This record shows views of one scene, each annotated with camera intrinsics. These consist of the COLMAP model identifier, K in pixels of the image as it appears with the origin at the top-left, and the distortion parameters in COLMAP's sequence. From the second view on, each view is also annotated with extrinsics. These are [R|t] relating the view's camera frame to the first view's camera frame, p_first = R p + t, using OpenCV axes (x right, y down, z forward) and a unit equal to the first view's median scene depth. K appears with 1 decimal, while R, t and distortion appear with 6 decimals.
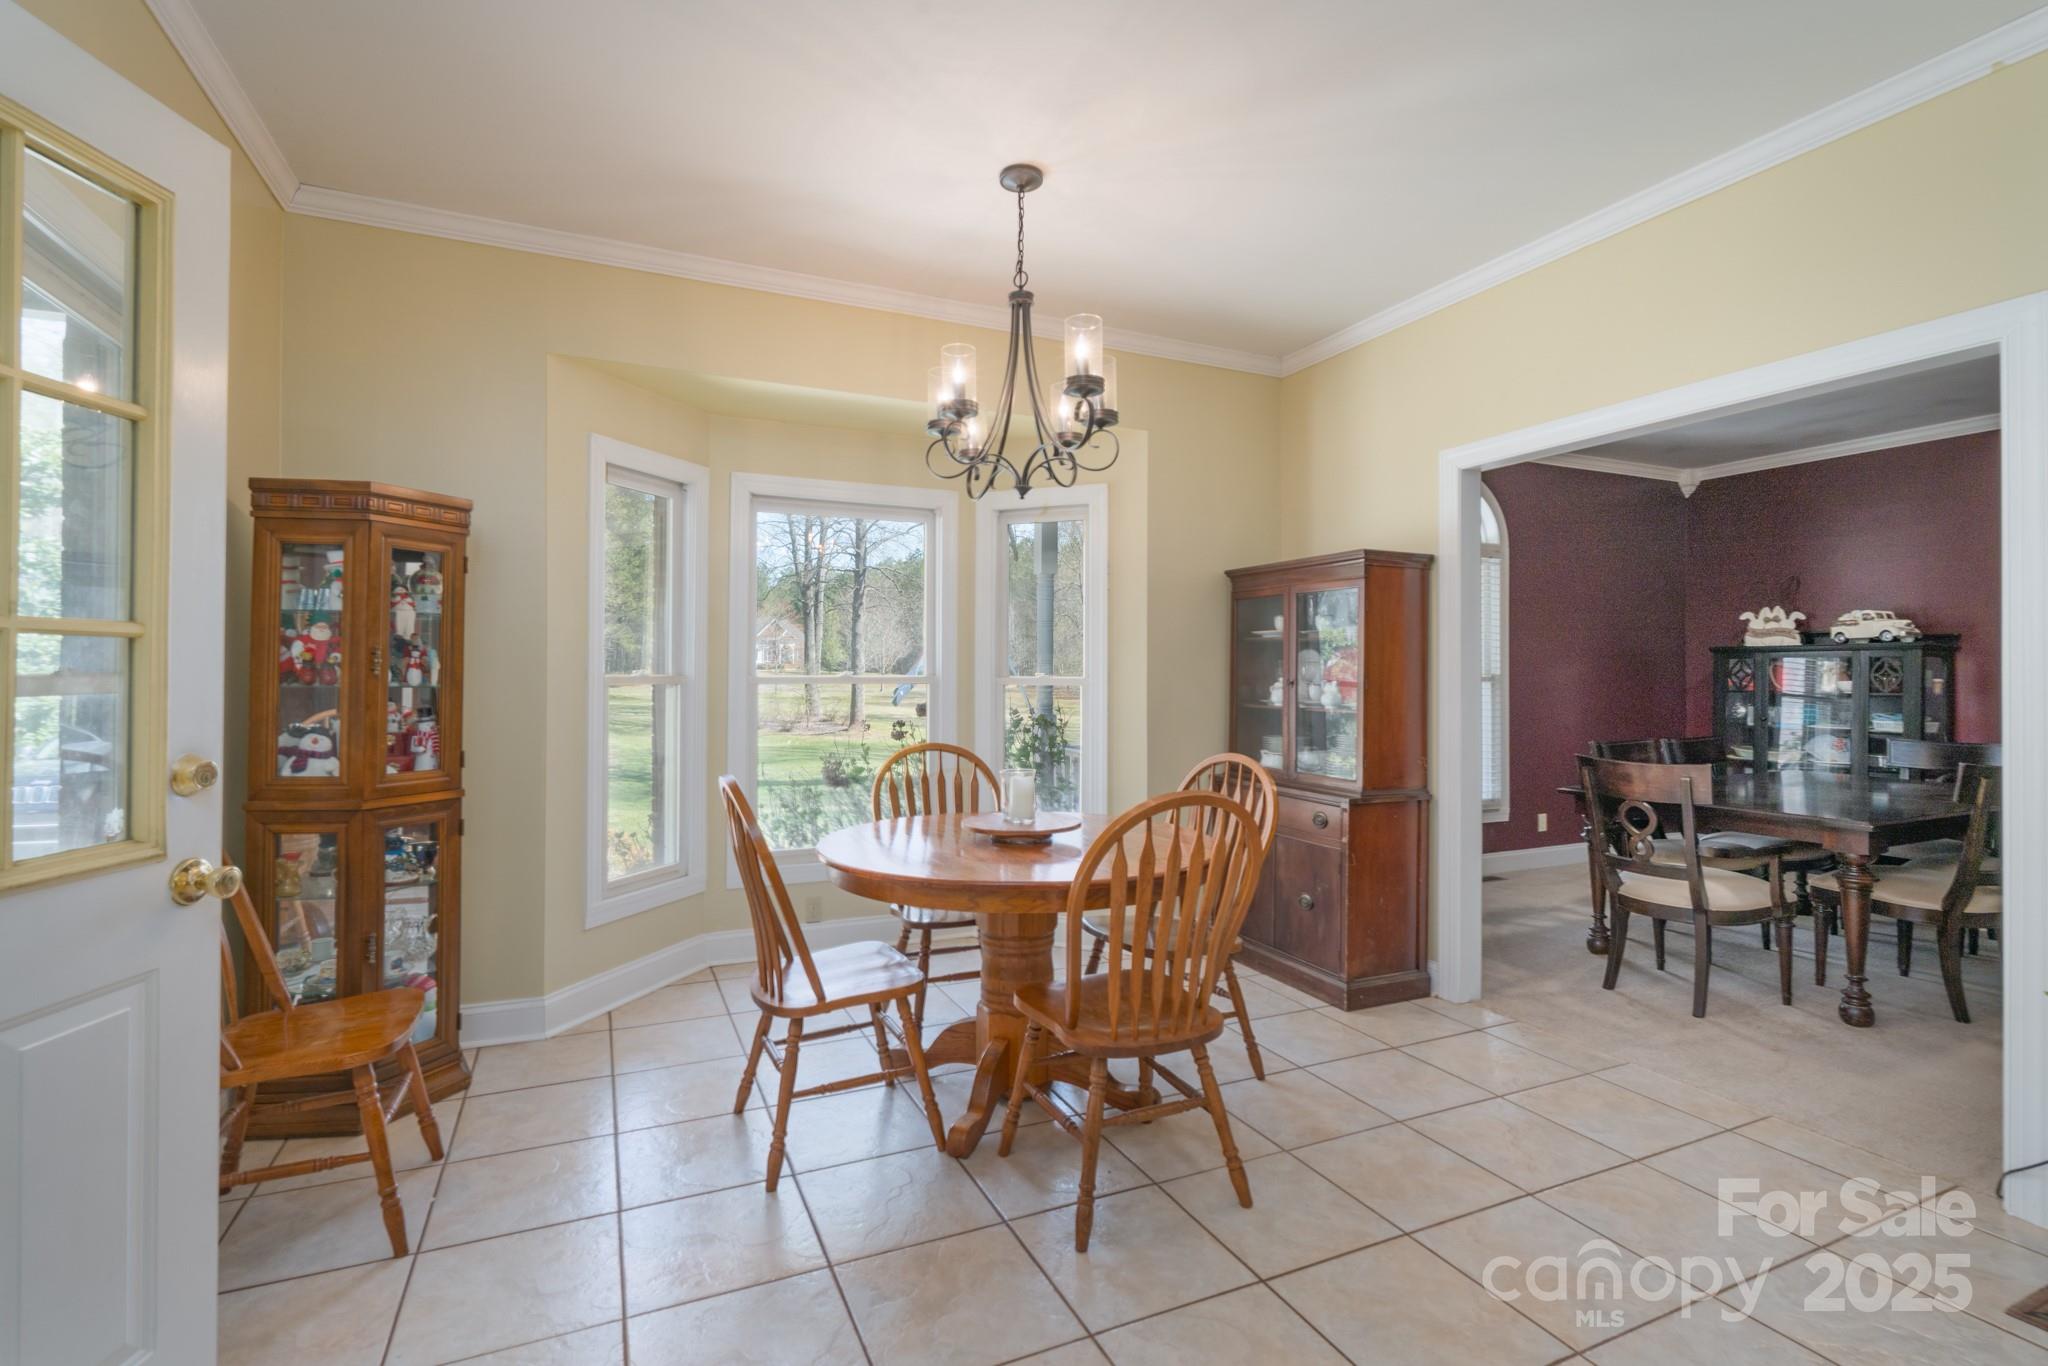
lens RADIAL K [[942.0, 0, 1006.3], [0, 942.0, 674.6], [0, 0, 1]] dist [0.002335, -0.000482]
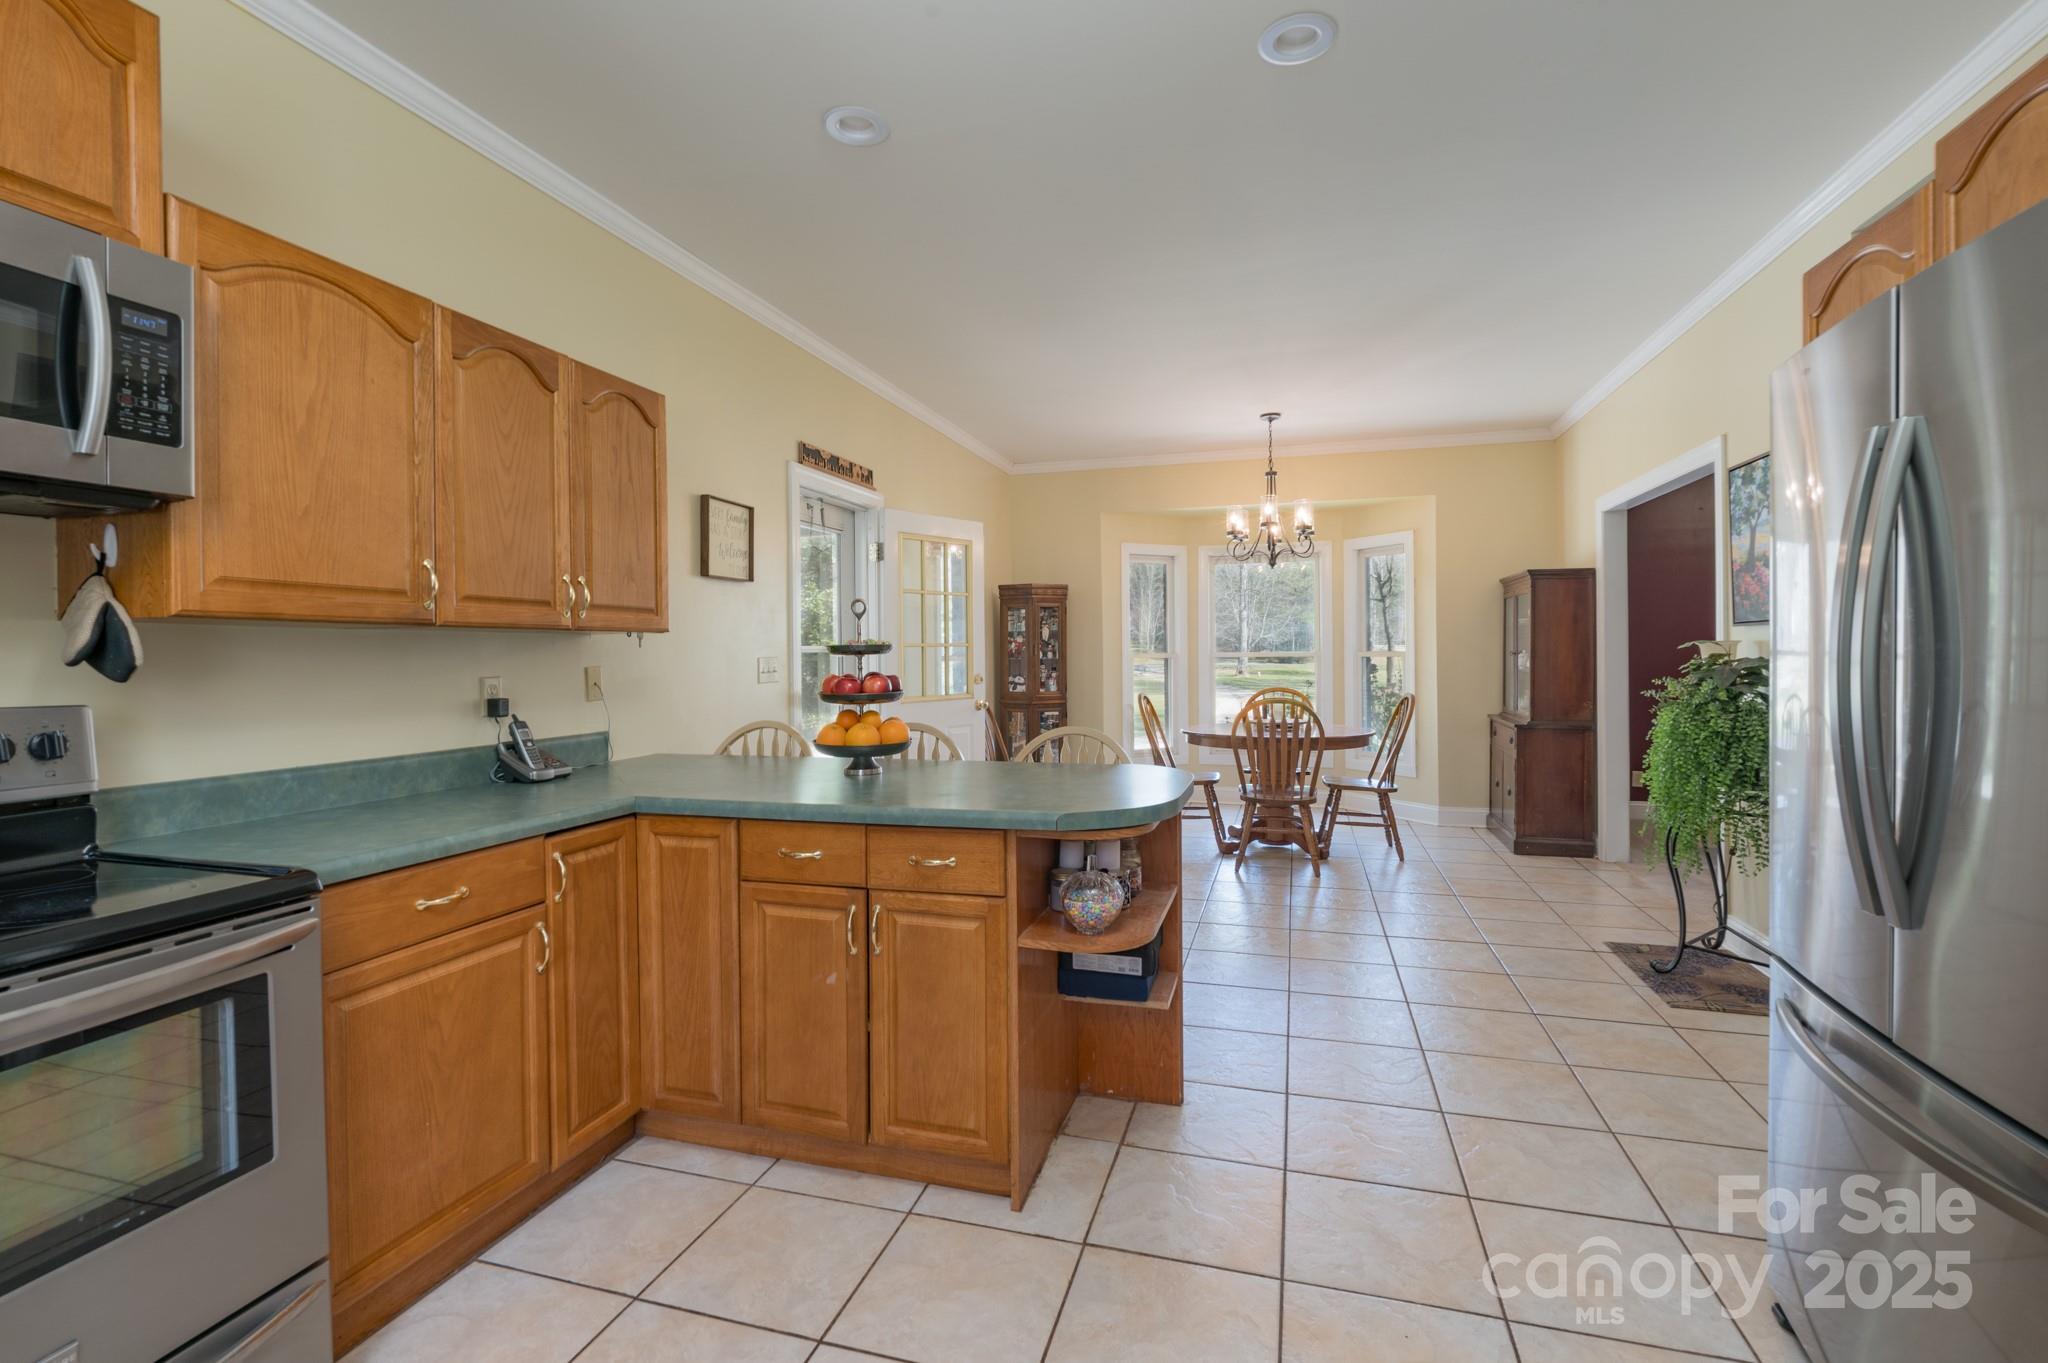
lens RADIAL K [[942.0, 0, 1023.1], [0, 942.0, 669.9], [0, 0, 1]] dist [0.002335, -0.000482]
pose [[0.767164, -0.002459, -0.641446, 0.994560], [0.014238, 0.999812, 0.013196, 0.008007], [0.641293, -0.019257, 0.767055, -1.050670]]
